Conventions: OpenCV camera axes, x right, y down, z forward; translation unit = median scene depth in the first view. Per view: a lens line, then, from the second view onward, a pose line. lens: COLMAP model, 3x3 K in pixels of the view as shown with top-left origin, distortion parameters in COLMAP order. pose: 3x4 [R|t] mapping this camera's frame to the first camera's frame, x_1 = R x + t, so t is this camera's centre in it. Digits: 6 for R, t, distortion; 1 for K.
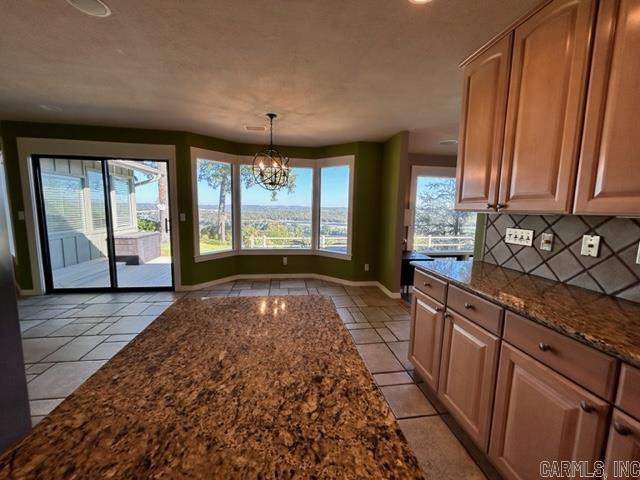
lens RADIAL K [[254.9, 0, 319.7], [0, 254.9, 237.6], [0, 0, 1]] dist [0.000686, -0.000614]
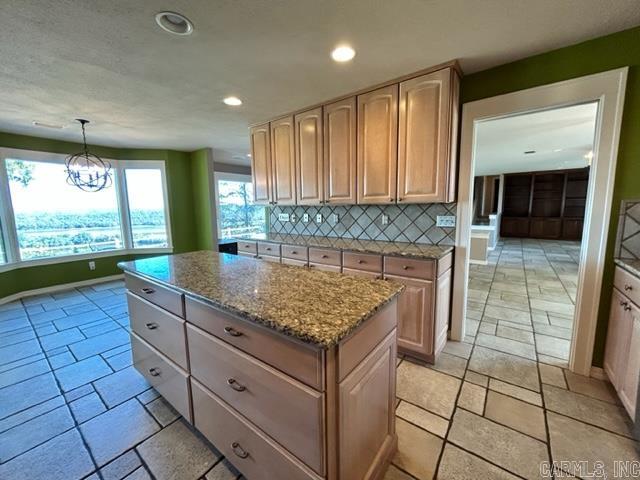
lens RADIAL K [[254.9, 0, 321.3], [0, 254.9, 238.7], [0, 0, 1]] dist [0.000686, -0.000614]
pose [[0.706722, -0.120745, 0.697112, -0.366322], [0.109797, 0.992109, 0.060530, 0.060023], [-0.698920, 0.033763, 0.714402, -0.536669]]
